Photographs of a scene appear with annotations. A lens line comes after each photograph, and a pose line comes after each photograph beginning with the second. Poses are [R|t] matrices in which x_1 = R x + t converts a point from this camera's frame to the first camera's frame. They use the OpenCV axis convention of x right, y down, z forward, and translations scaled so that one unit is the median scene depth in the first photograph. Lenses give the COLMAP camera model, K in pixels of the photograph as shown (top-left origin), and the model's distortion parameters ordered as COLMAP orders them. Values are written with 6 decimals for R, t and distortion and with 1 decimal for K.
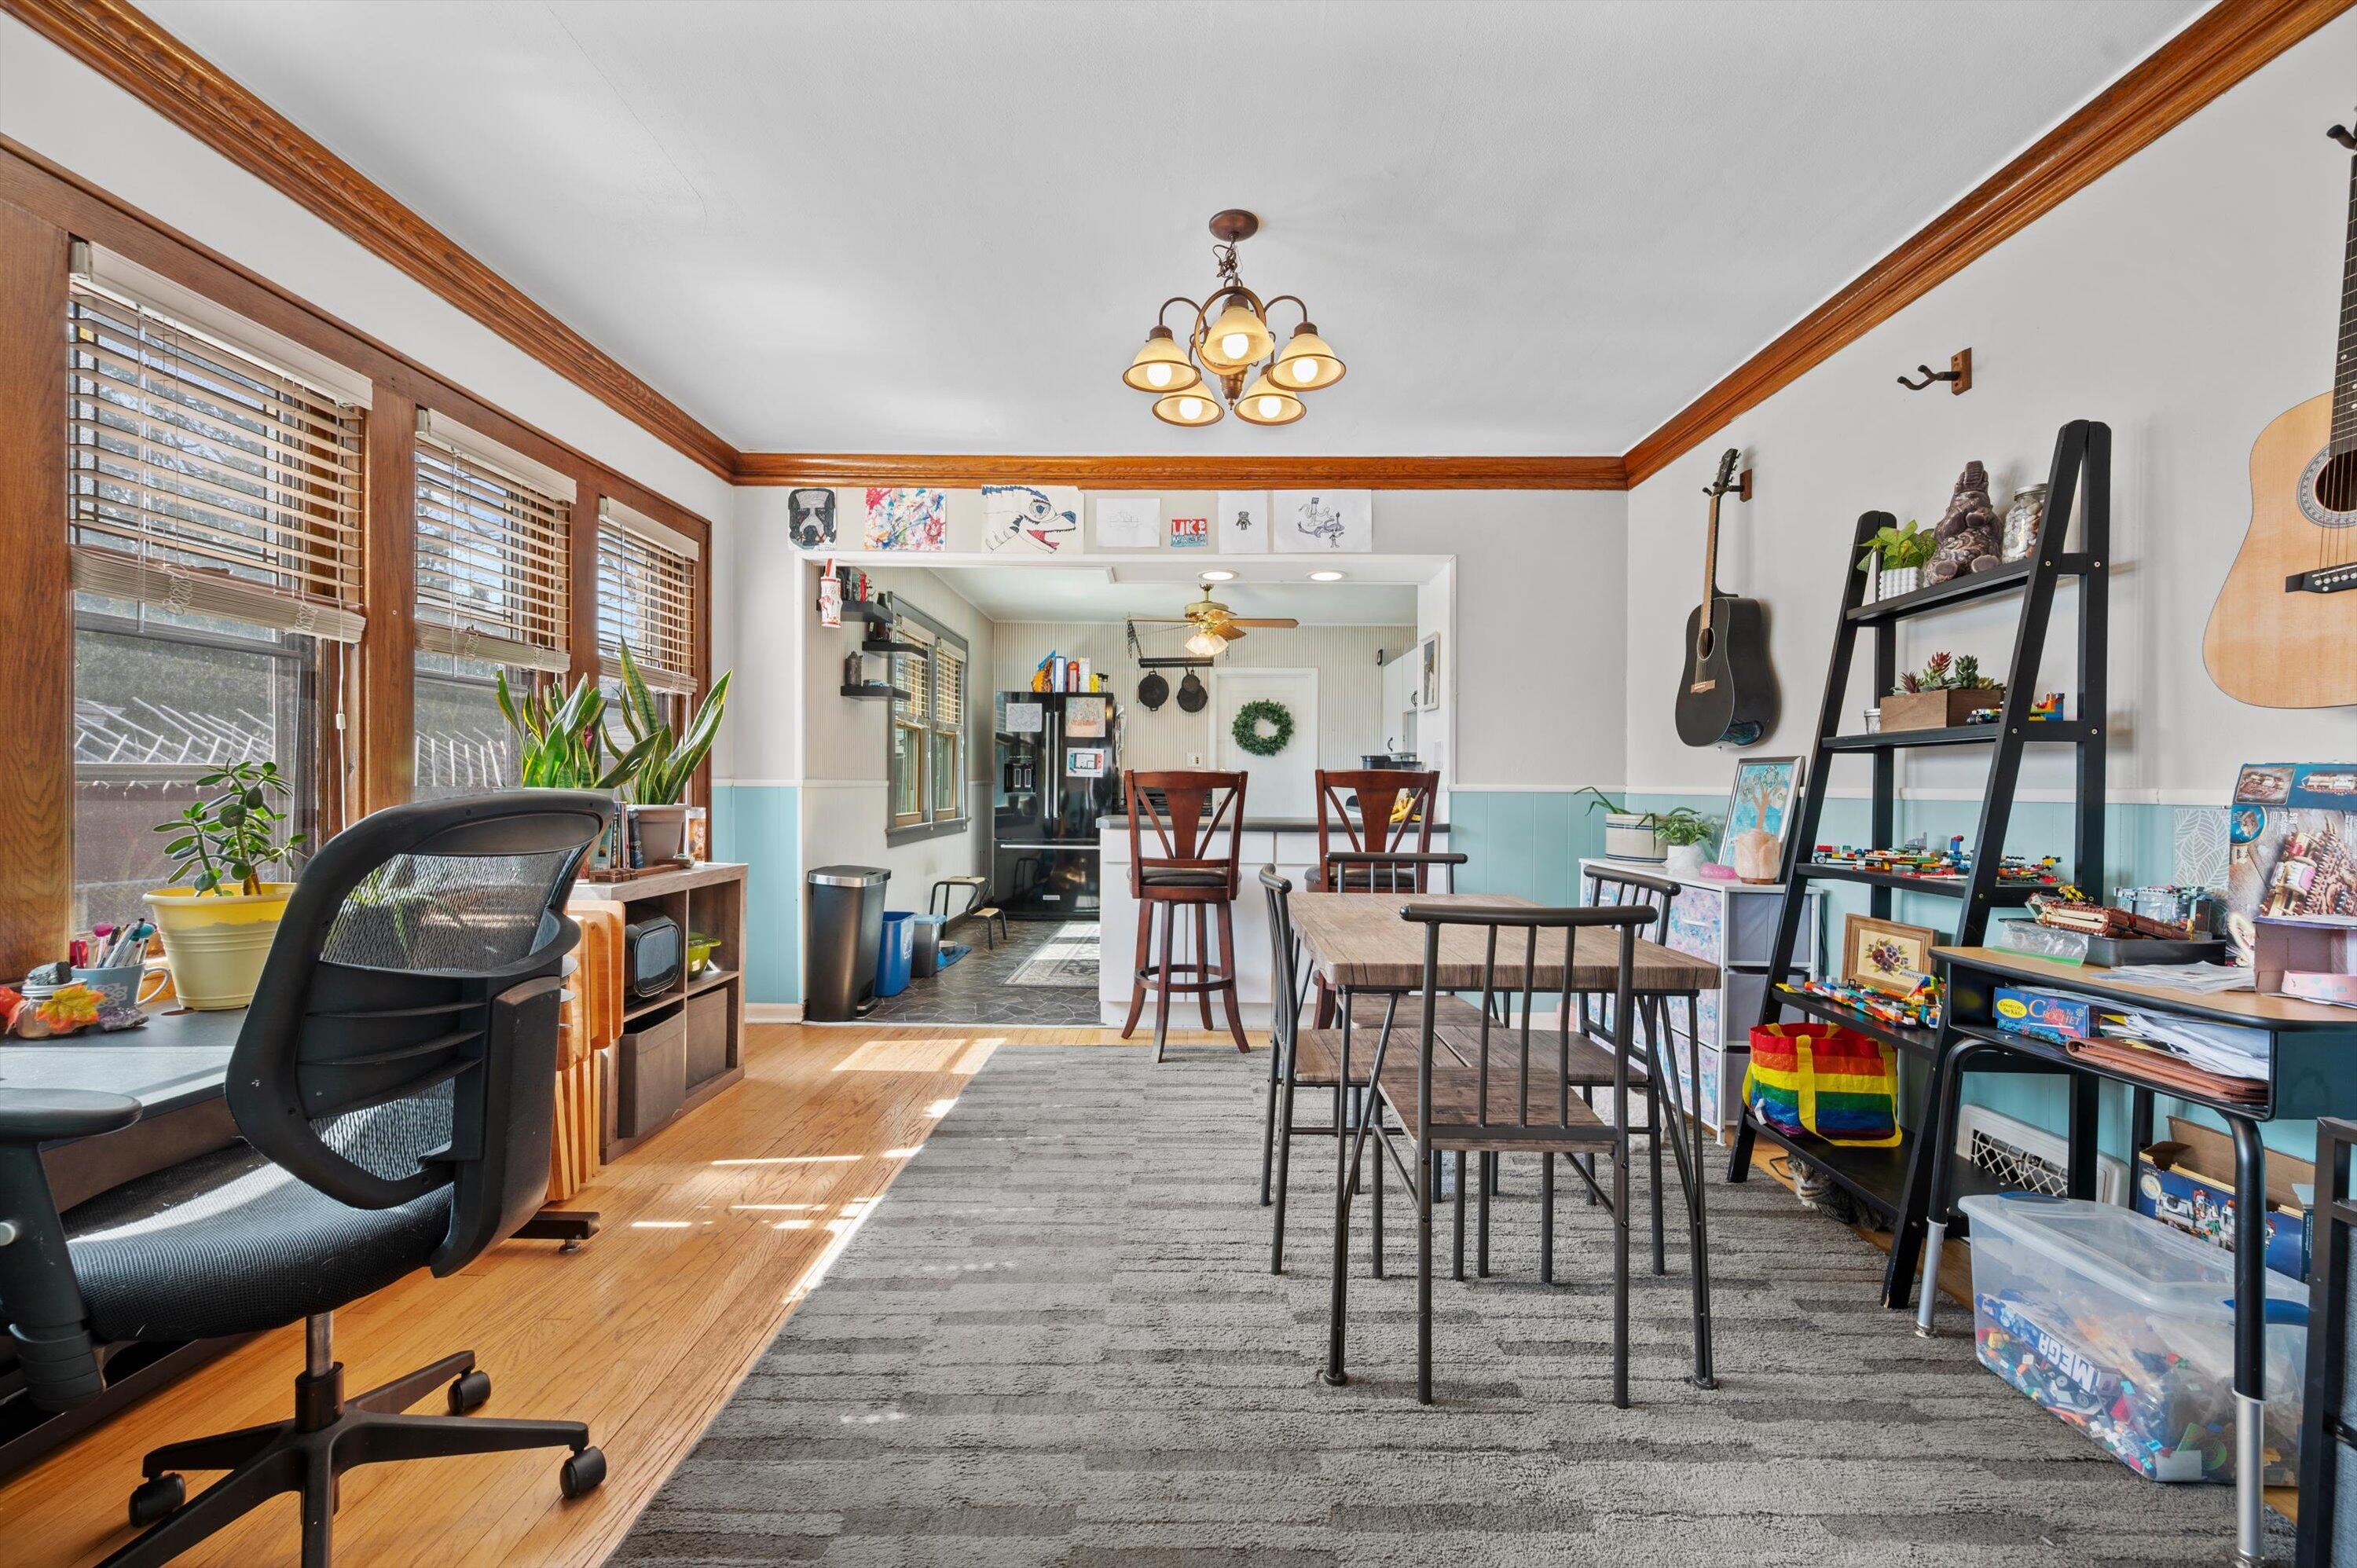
lens RADIAL K [[928.5, 0, 1189.0], [0, 928.5, 787.1], [0, 0, 1]] dist [-0.020716, -0.001169]
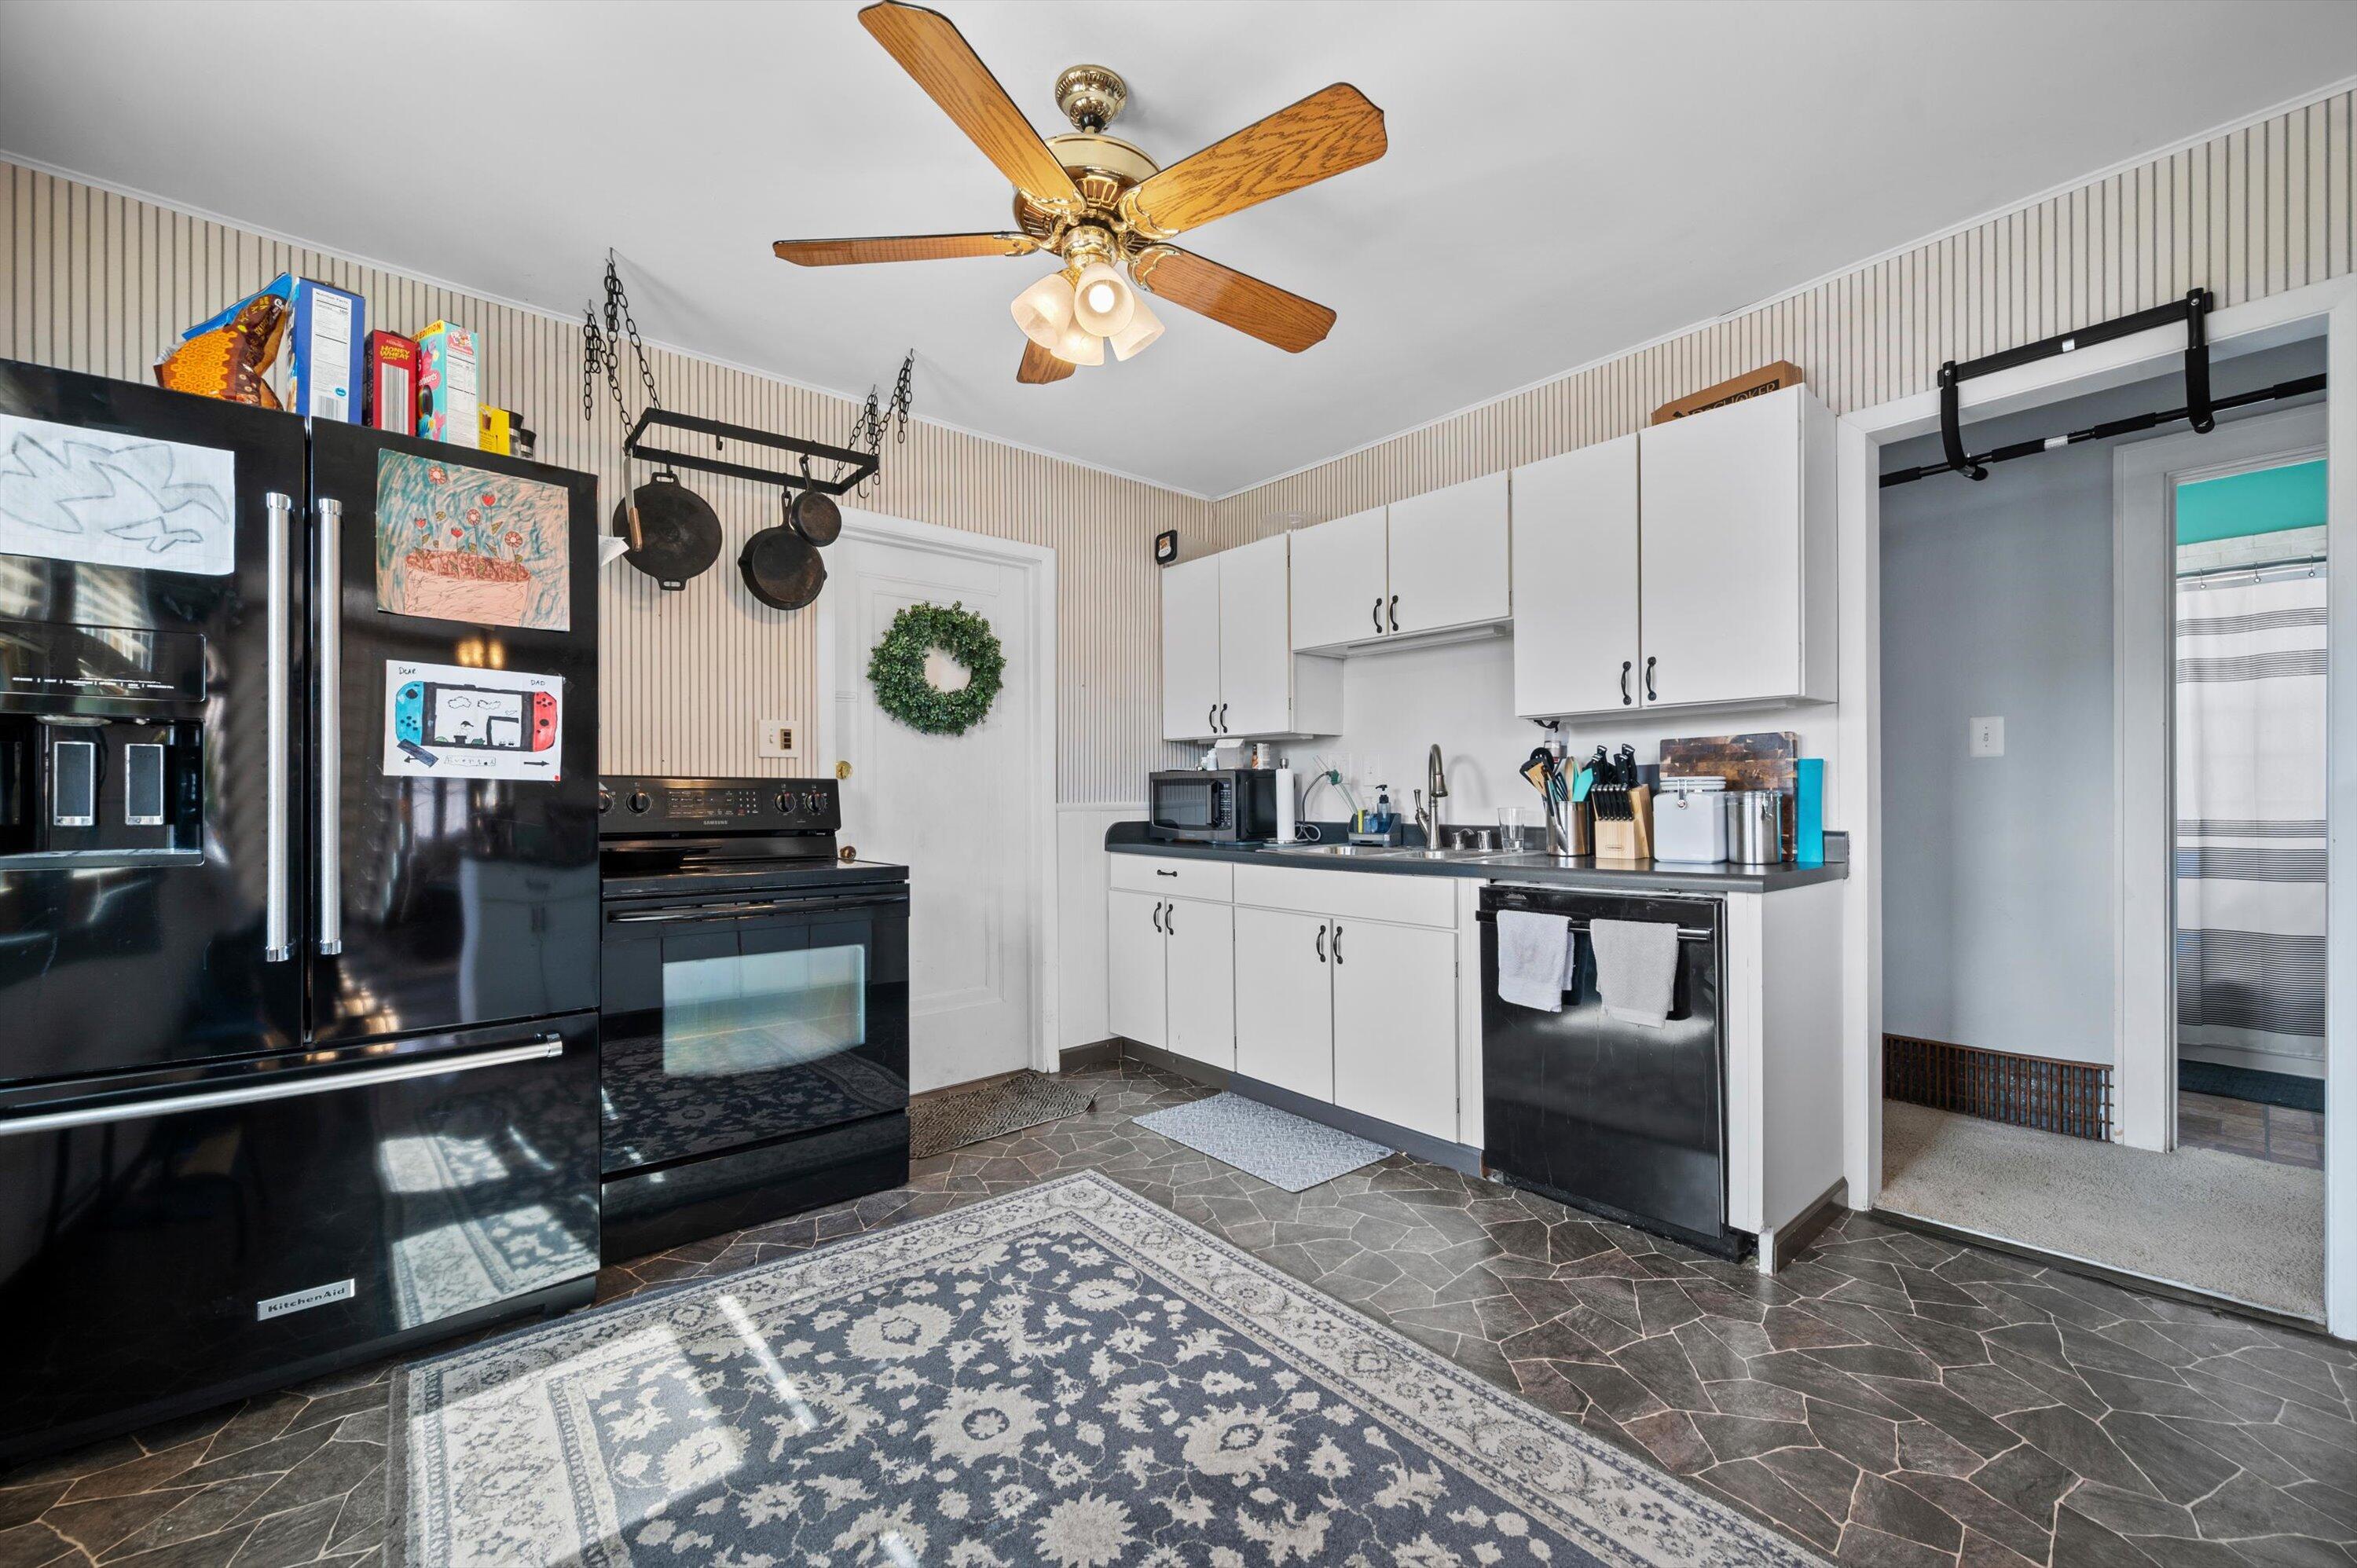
lens RADIAL K [[928.5, 0, 1199.9], [0, 928.5, 787.5], [0, 0, 1]] dist [-0.020716, -0.001169]
pose [[0.756545, -0.002669, 0.653937, -0.120716], [0.009460, 0.999932, -0.006864, -0.005979], [-0.653874, 0.011379, 0.756518, 0.665384]]
